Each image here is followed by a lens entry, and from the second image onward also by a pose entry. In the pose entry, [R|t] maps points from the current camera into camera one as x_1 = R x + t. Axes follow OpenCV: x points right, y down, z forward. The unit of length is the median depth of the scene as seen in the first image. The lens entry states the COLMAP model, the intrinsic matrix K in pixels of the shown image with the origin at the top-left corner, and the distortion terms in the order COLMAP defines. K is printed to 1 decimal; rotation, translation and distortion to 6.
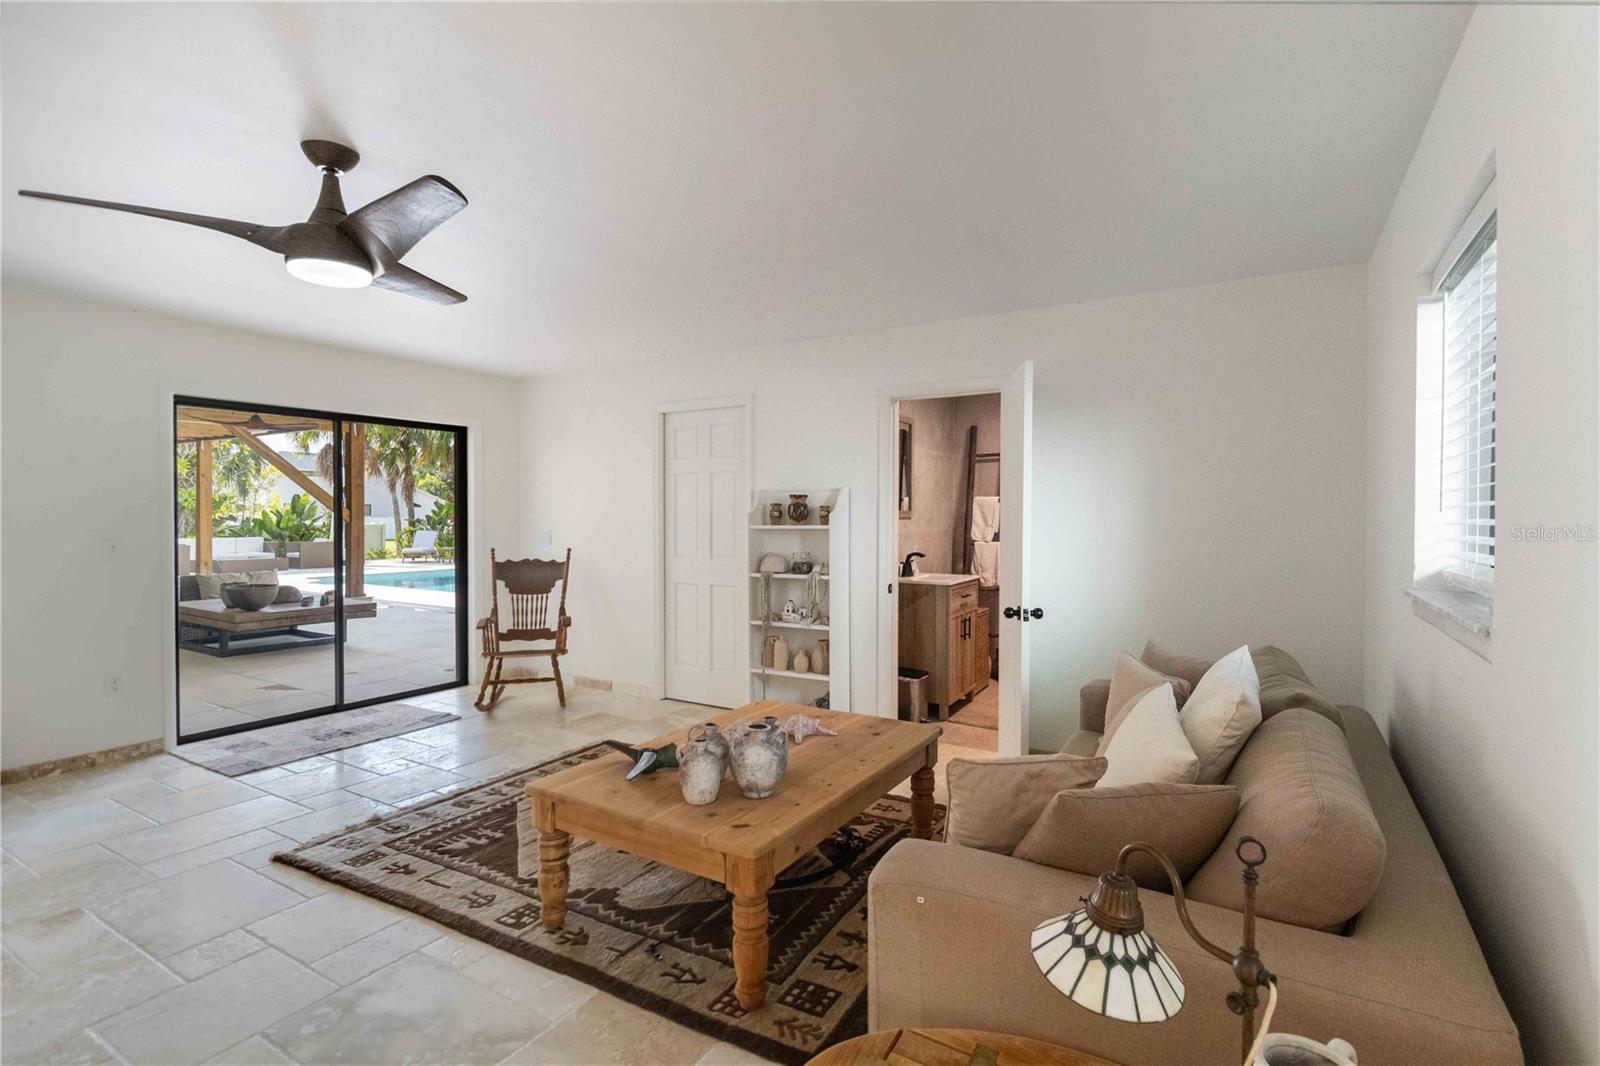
lens RADIAL K [[750.0, 0, 808.8], [0, 750.0, 528.5], [0, 0, 1]] dist [0.001800, -0.001412]
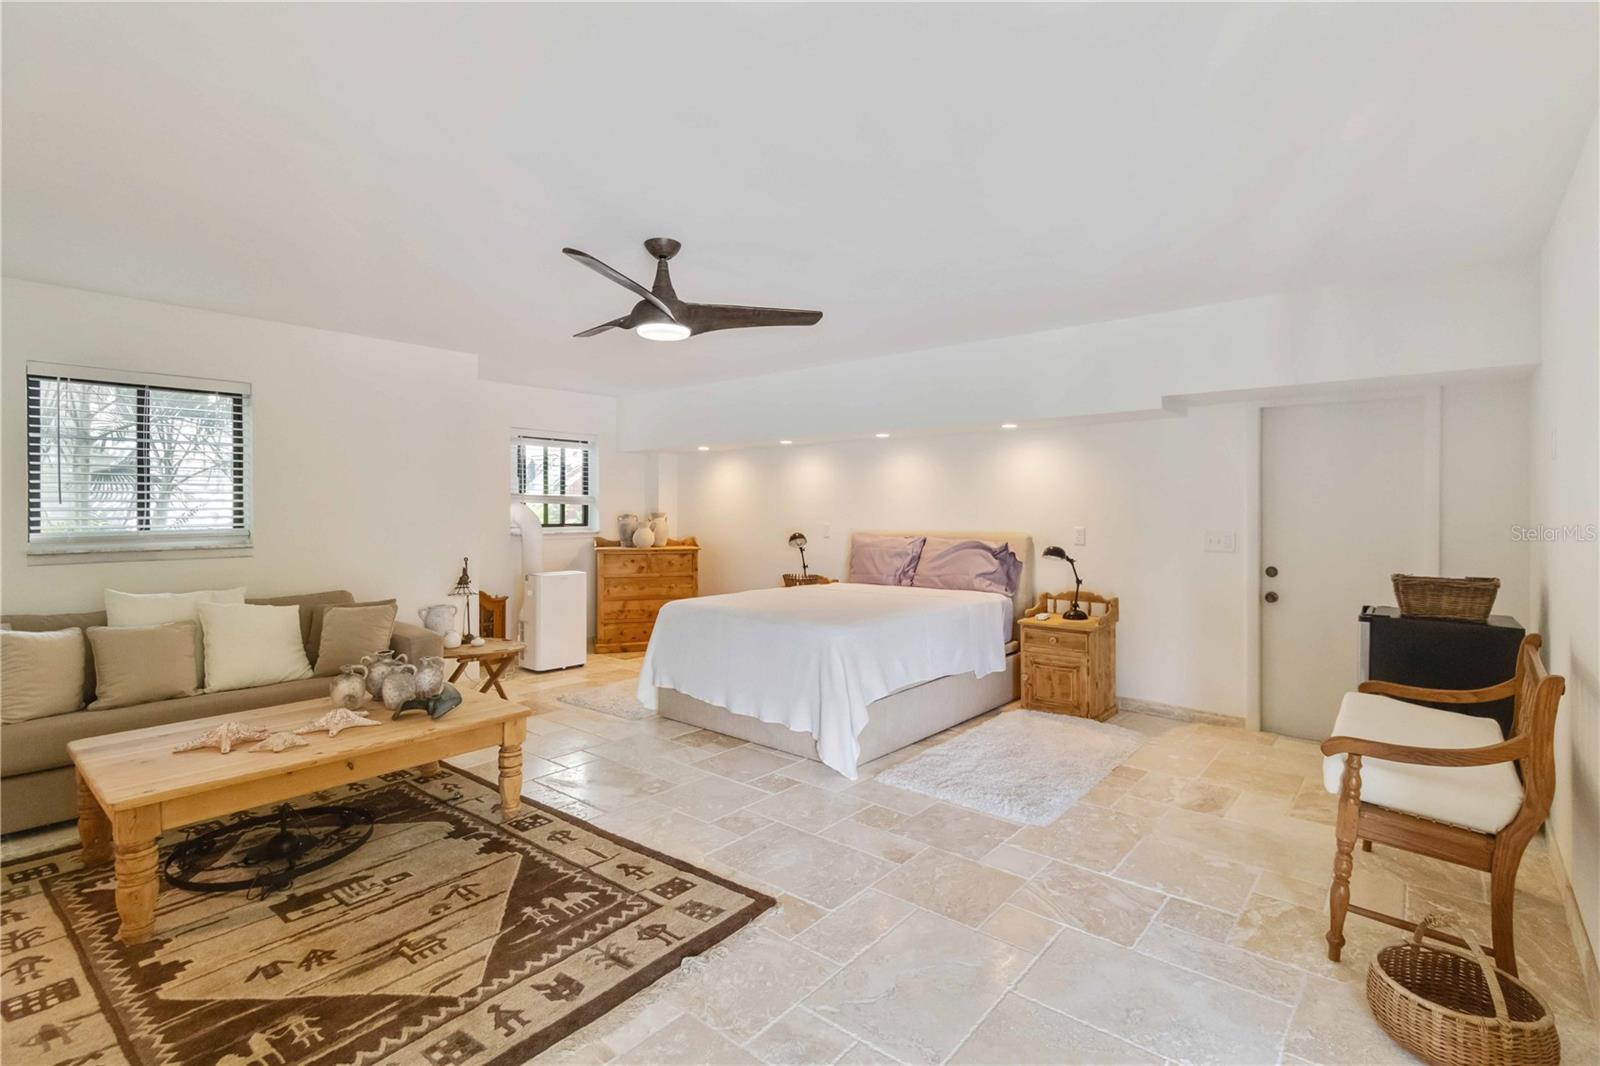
lens RADIAL K [[750.0, 0, 815.4], [0, 750.0, 511.6], [0, 0, 1]] dist [0.001800, -0.001412]
pose [[-0.989635, -0.006236, 0.143468, -0.842715], [-0.003662, 0.999828, 0.018194, -0.030966], [-0.143557, 0.017480, -0.989488, 1.769440]]
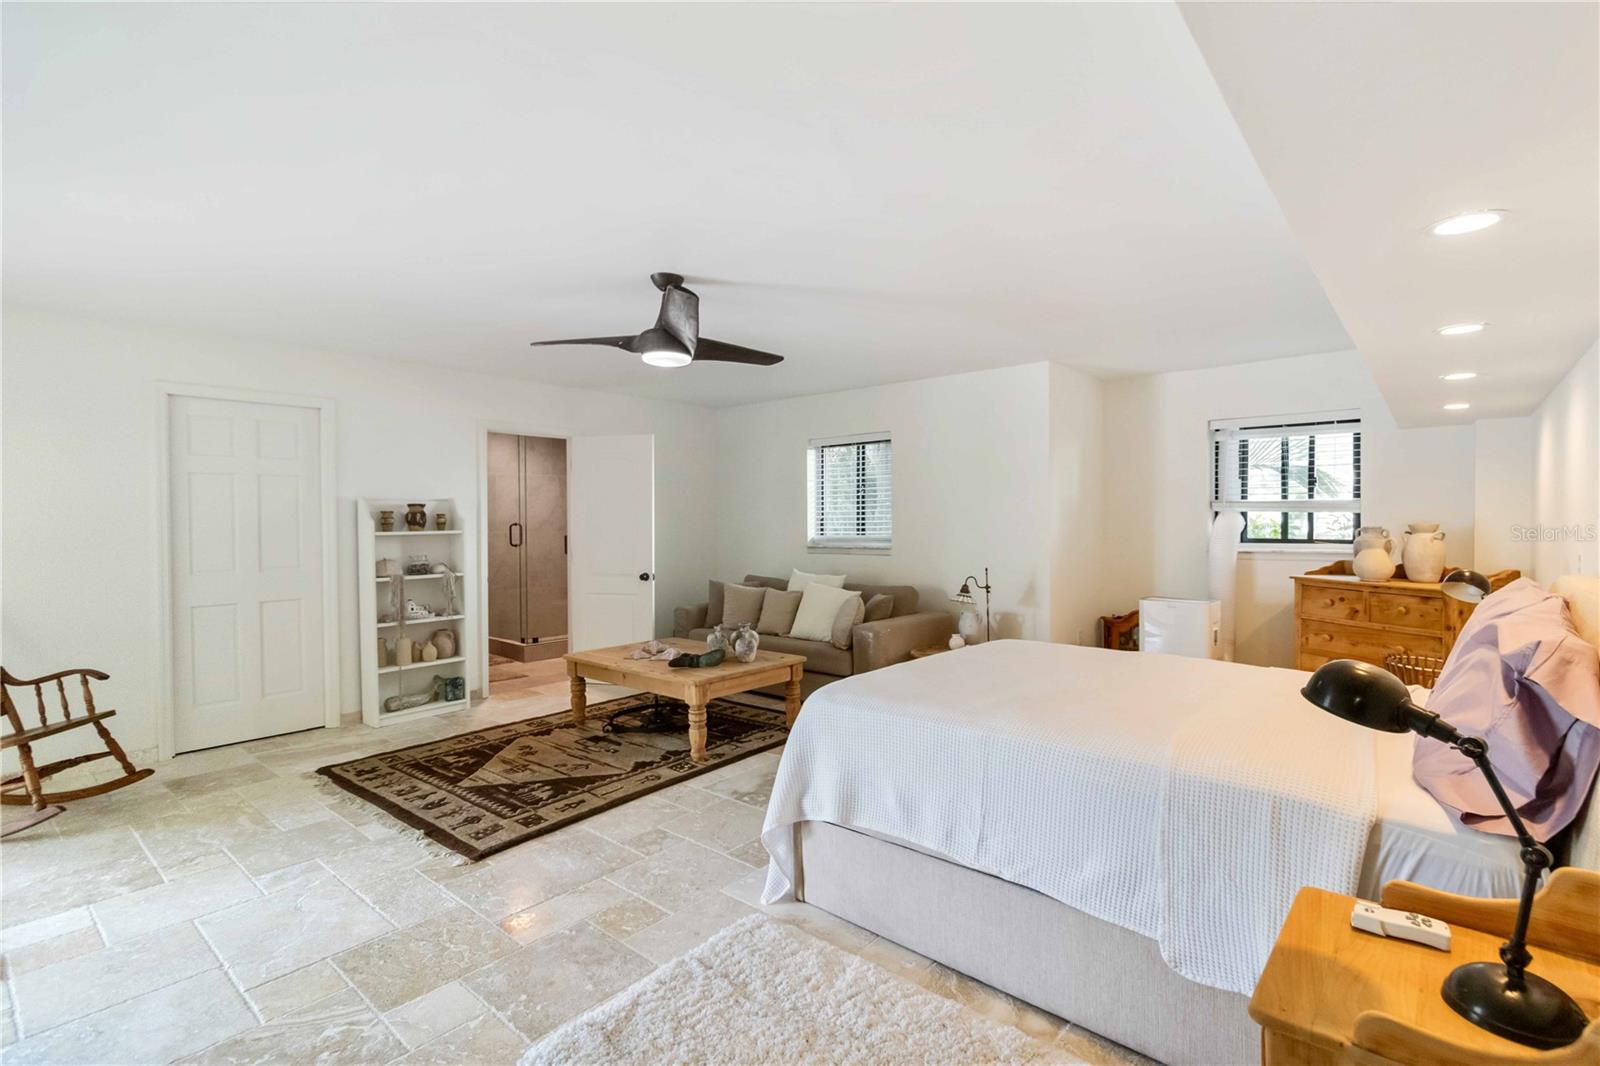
lens RADIAL K [[750.0, 0, 840.4], [0, 750.0, 525.9], [0, 0, 1]] dist [0.001800, -0.001412]
pose [[0.144975, -0.013709, 0.989340, -1.576351], [0.020522, 0.999731, 0.010846, -0.017426], [-0.989222, 0.018731, 0.145218, 0.332692]]
